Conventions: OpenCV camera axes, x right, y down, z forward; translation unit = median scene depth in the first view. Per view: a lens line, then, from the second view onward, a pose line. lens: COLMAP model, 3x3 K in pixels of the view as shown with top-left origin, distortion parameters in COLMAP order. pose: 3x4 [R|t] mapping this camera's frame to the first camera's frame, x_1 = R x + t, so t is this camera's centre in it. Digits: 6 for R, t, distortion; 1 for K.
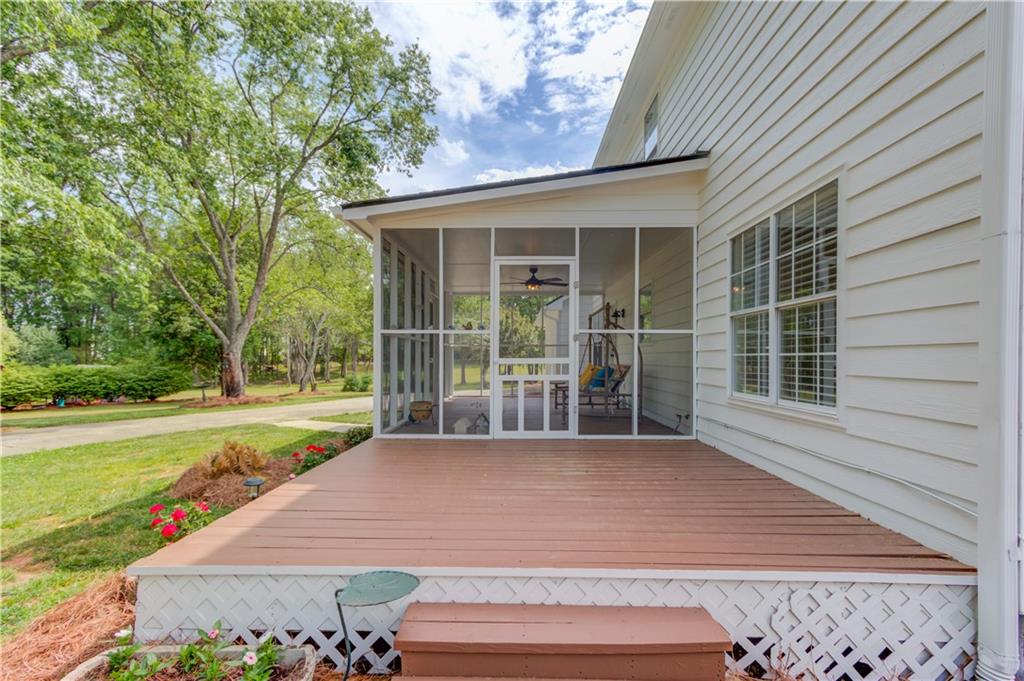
lens RADIAL K [[501.2, 0, 511.1], [0, 501.2, 339.5], [0, 0, 1]] dist [-0.004741, 0.001201]
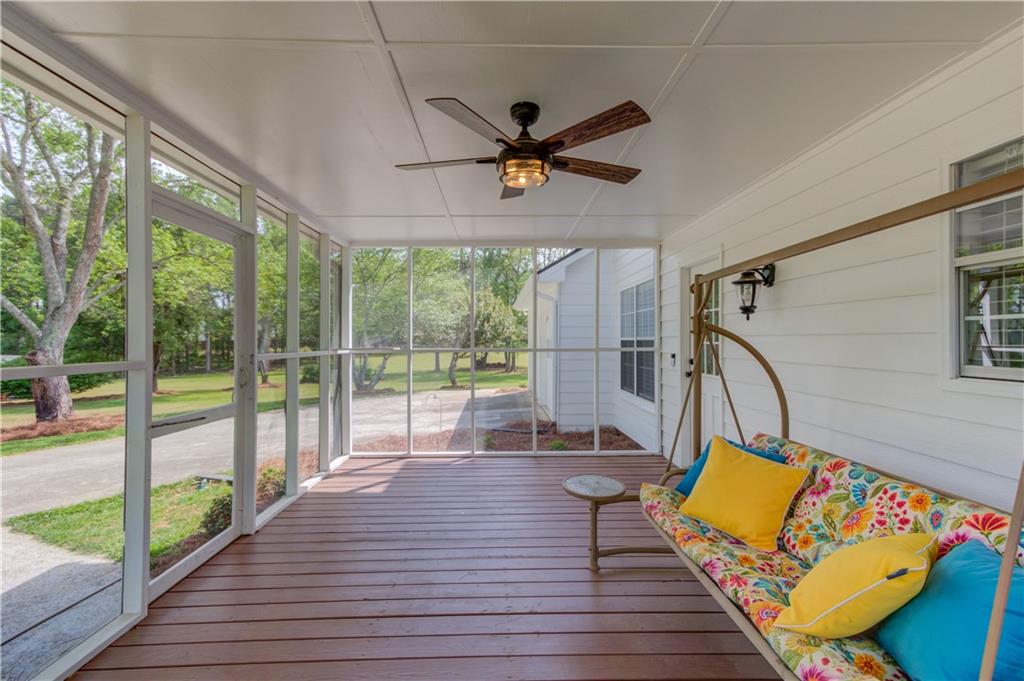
lens RADIAL K [[501.2, 0, 511.1], [0, 501.2, 339.5], [0, 0, 1]] dist [-0.004741, 0.001201]
pose [[0.998776, -0.005797, 0.049131, 0.009582], [0.004361, 0.999562, 0.029287, -0.004798], [-0.049280, -0.029037, 0.998363, 0.323651]]
